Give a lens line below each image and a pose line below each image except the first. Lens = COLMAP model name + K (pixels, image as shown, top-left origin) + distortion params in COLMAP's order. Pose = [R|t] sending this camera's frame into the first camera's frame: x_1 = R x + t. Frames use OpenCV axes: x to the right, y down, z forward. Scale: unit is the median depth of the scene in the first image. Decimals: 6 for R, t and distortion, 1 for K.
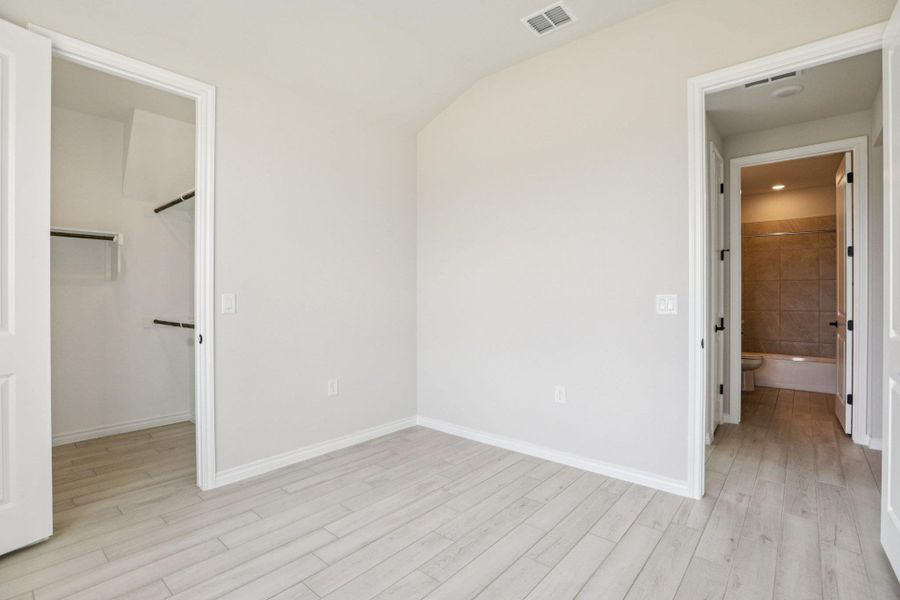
lens RADIAL K [[418.5, 0, 450.3], [0, 418.5, 297.9], [0, 0, 1]] dist [-0.022506, 0.005883]
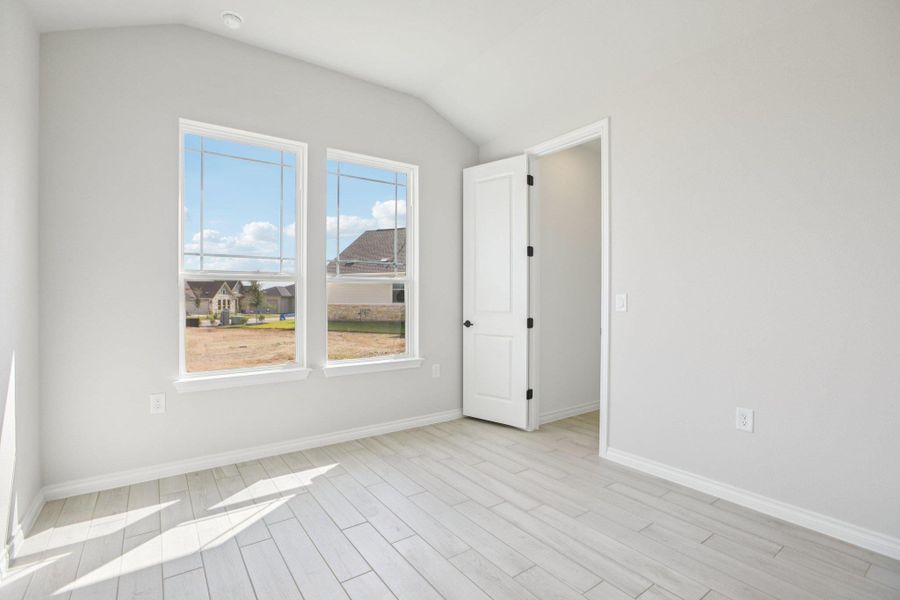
lens RADIAL K [[418.5, 0, 451.7], [0, 418.5, 298.6], [0, 0, 1]] dist [-0.022506, 0.005883]
pose [[-0.216966, -0.004693, -0.976168, 0.678122], [-0.007908, 0.999964, -0.003050, 0.010630], [0.976147, 0.007057, -0.216995, 0.818437]]
